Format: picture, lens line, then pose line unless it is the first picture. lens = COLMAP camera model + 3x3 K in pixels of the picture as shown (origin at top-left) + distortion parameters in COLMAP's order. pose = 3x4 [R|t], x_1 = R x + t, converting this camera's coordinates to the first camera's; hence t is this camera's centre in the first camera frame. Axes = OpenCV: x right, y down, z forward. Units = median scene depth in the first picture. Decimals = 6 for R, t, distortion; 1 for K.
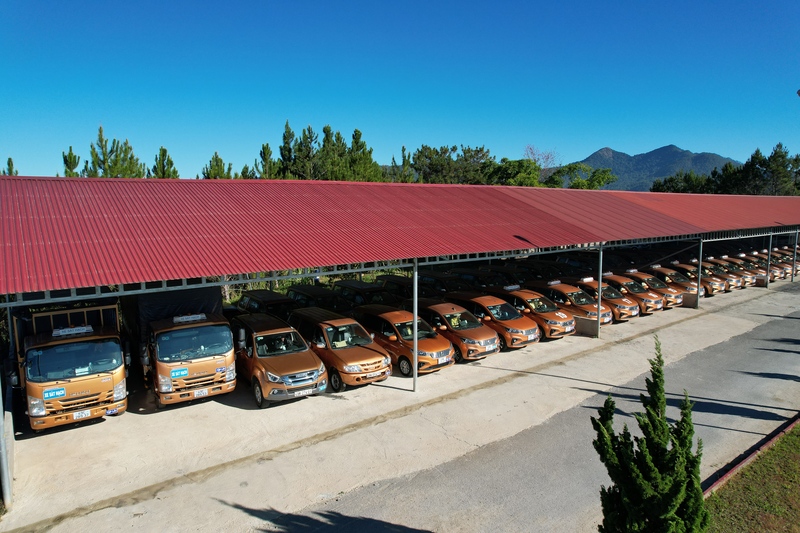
lens RADIAL K [[512.2, 0, 401.6], [0, 512.2, 267.0], [0, 0, 1]] dist [-0.070864, 0.058934]
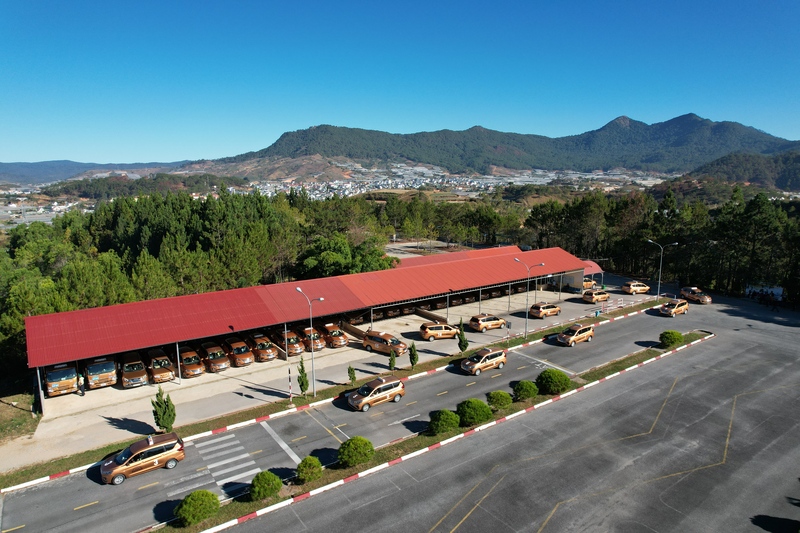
lens RADIAL K [[512.2, 0, 399.4], [0, 512.2, 270.0], [0, 0, 1]] dist [-0.070864, 0.058934]
pose [[0.999575, 0.005690, -0.028584, 1.375006], [-0.003825, 0.997885, 0.064889, -0.603754], [0.028893, -0.064752, 0.997483, -1.803889]]
